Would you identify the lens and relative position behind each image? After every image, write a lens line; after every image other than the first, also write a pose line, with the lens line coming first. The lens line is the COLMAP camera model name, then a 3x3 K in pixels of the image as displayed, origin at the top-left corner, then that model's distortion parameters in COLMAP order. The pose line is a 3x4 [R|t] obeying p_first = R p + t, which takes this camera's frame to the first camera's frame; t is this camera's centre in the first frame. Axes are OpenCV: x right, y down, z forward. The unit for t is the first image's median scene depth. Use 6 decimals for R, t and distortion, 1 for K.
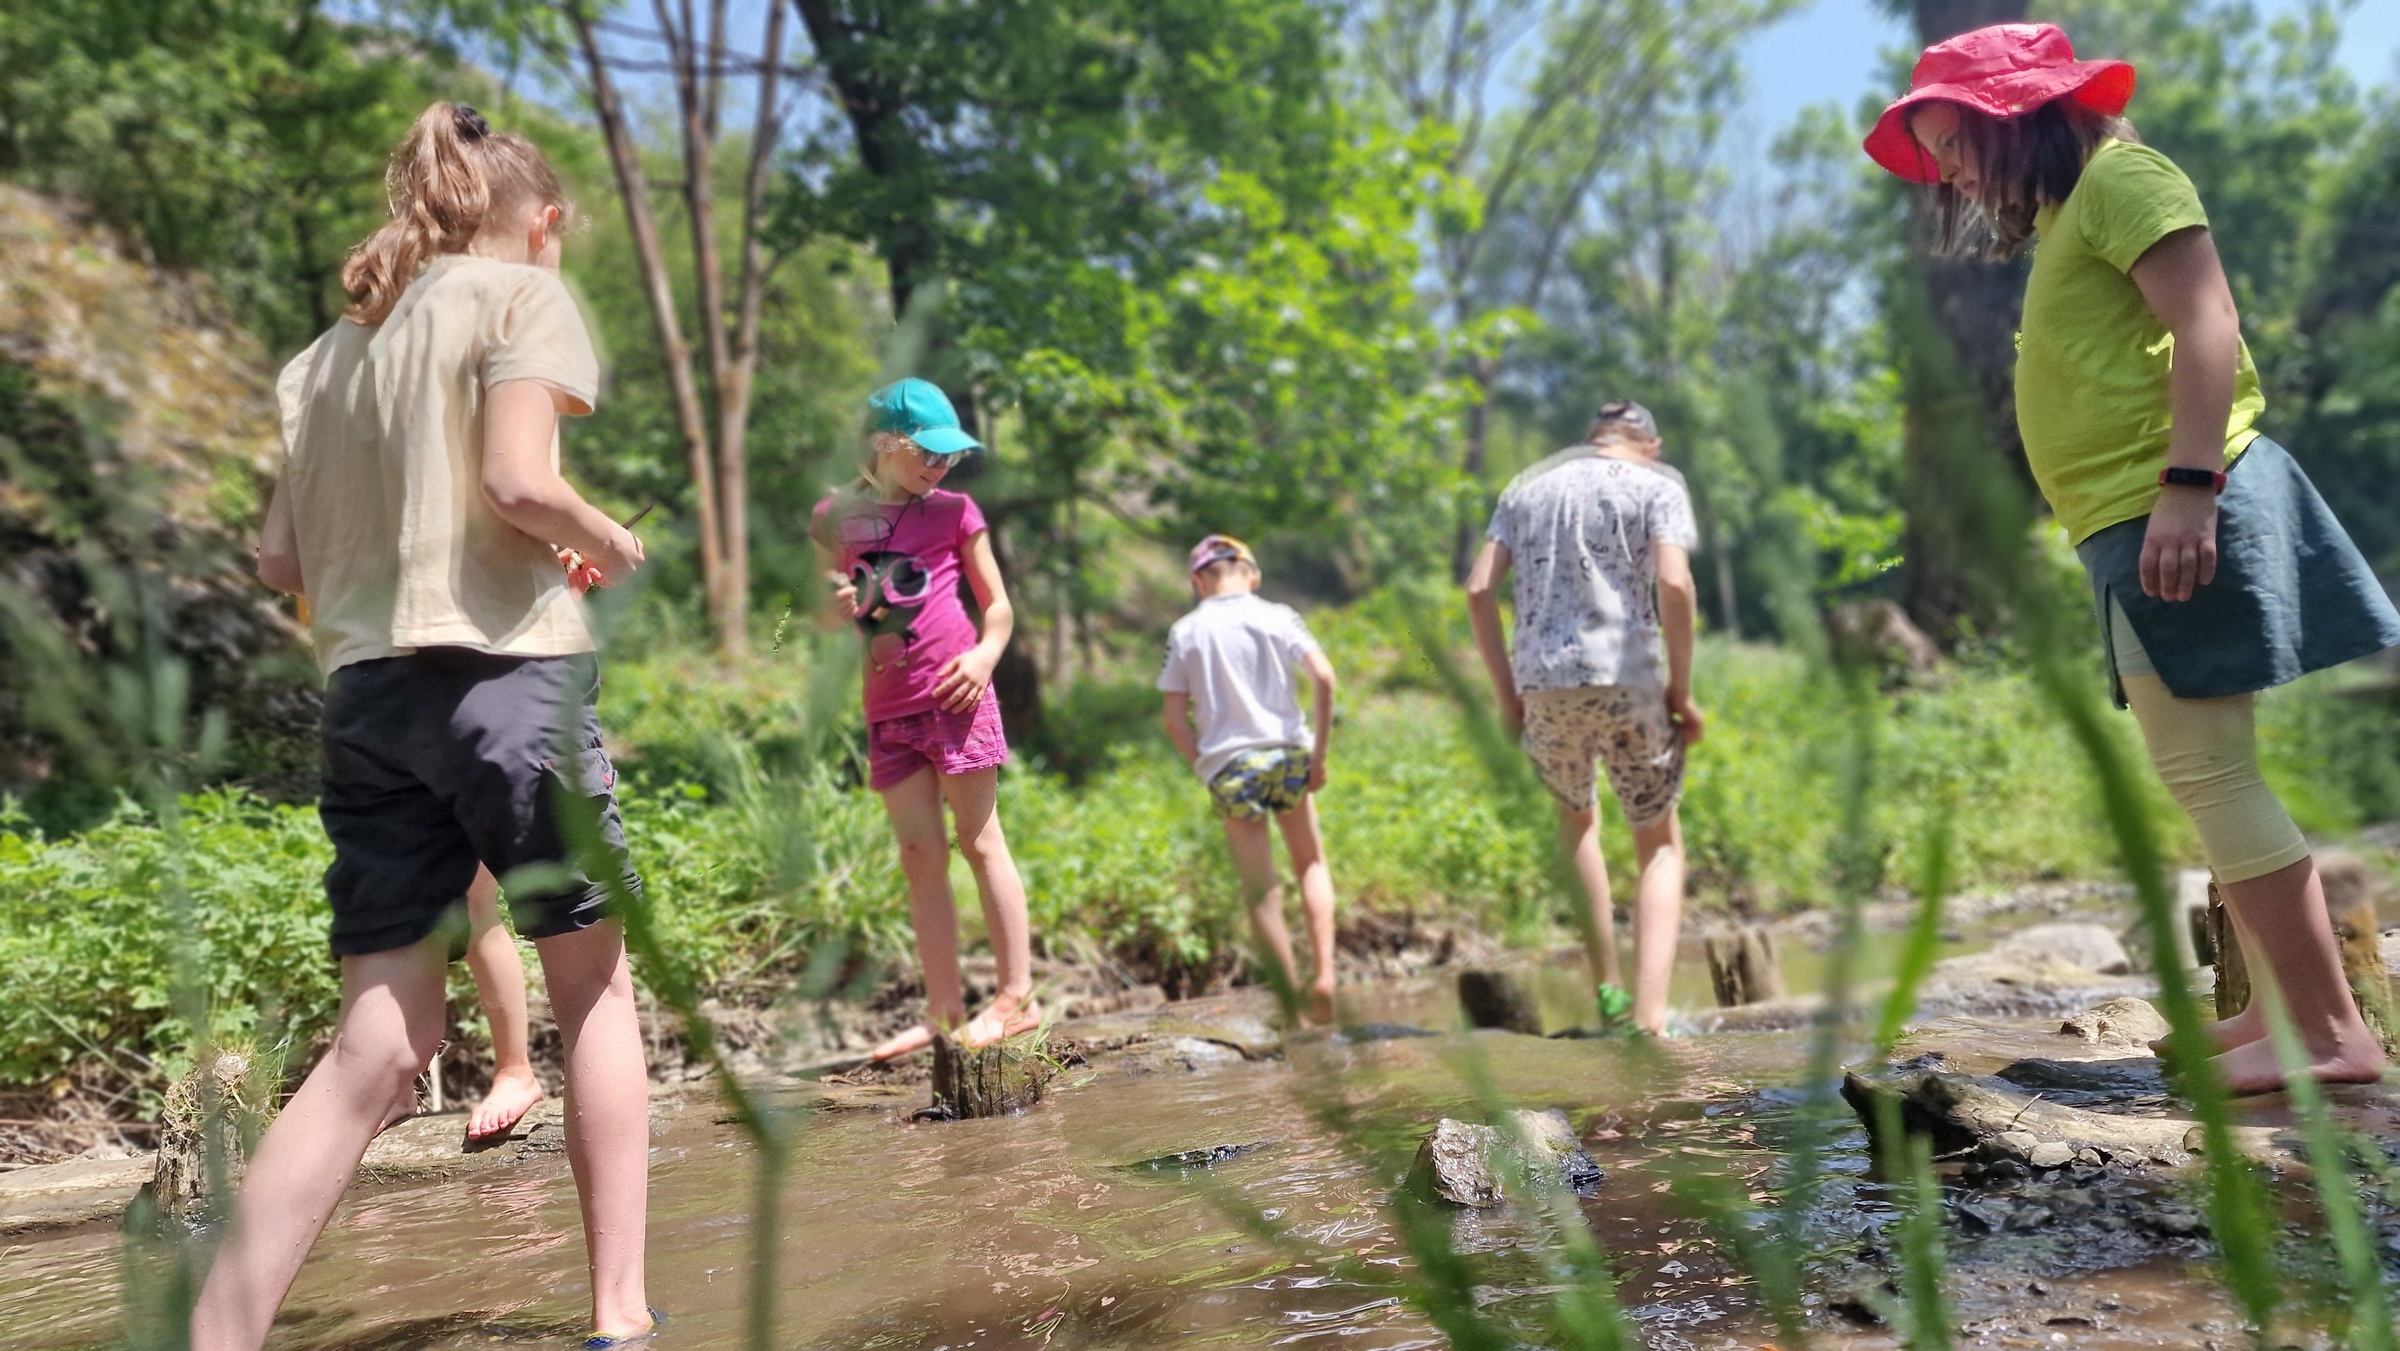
lens RADIAL K [[1639.5, 0, 1200.0], [0, 1639.5, 675.5], [0, 0, 1]] dist [0.040997, -0.001269]
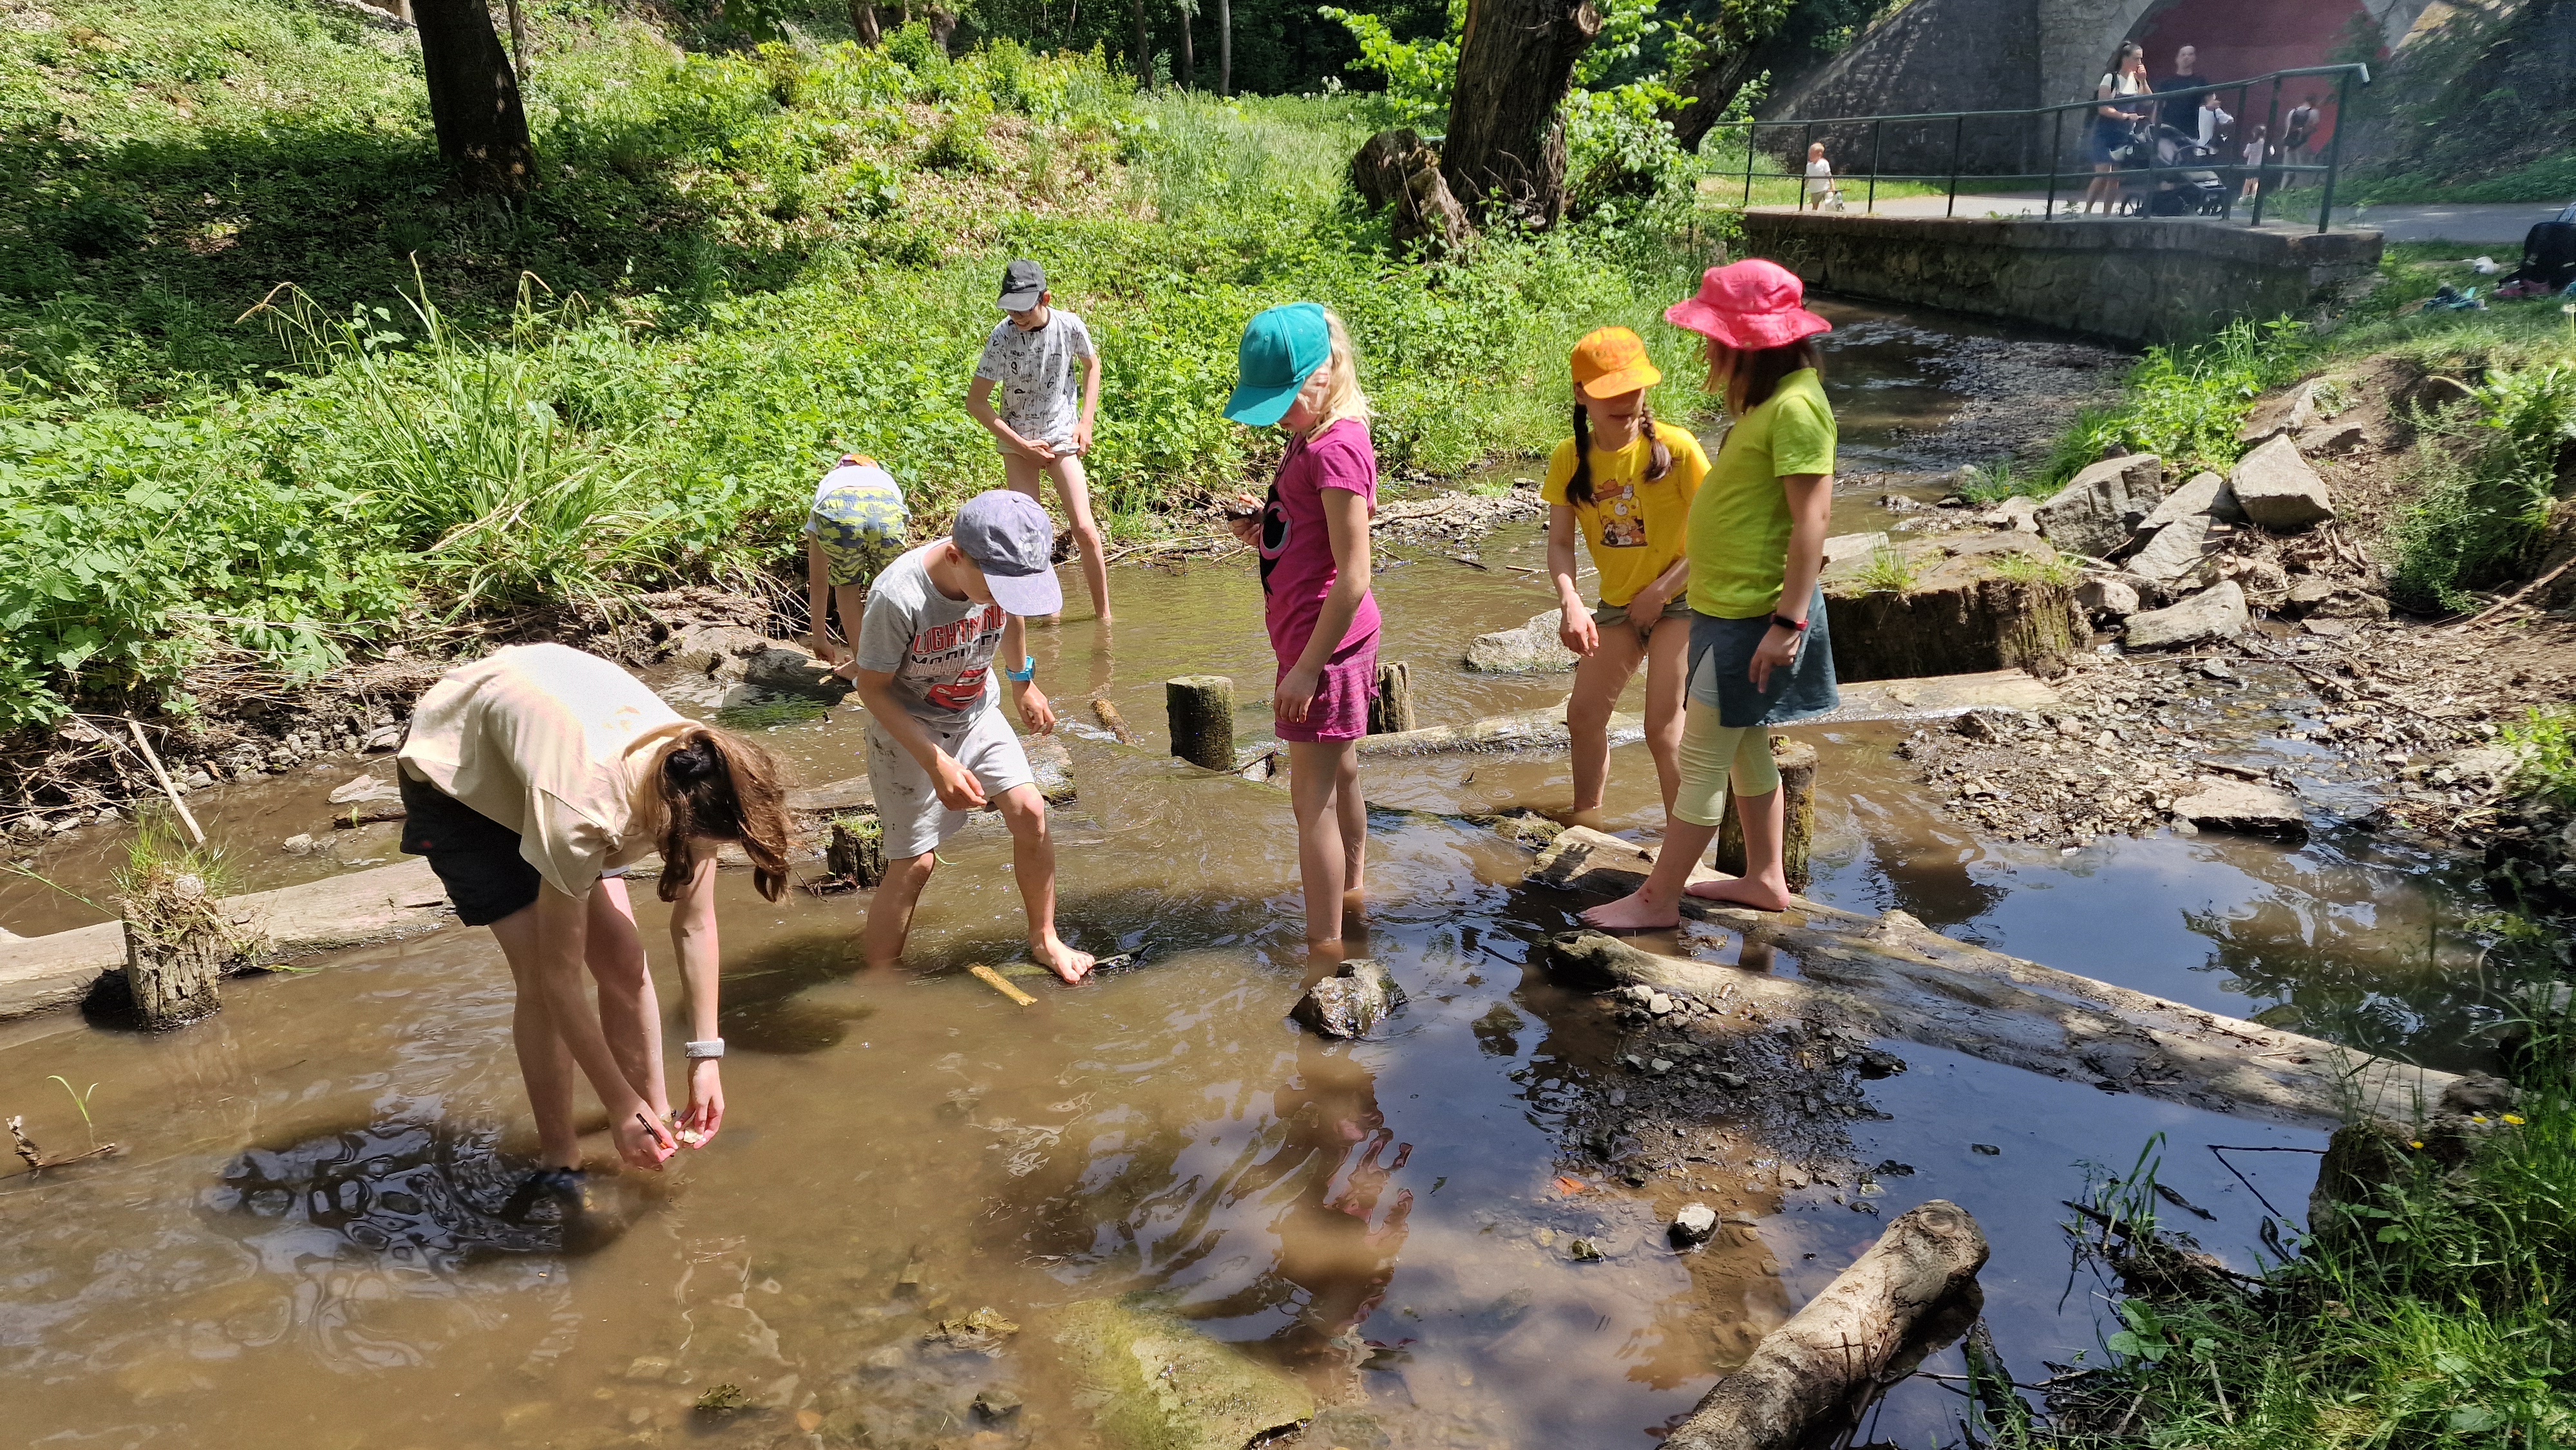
lens RADIAL K [[1759.6, 0, 1288.0], [0, 1759.6, 725.0], [0, 0, 1]] dist [0.040997, -0.001269]
pose [[0.926029, -0.032642, 0.376038, -0.130522], [-0.118737, 0.920485, 0.372303, -0.148289], [-0.358290, -0.389413, 0.848520, -0.085943]]
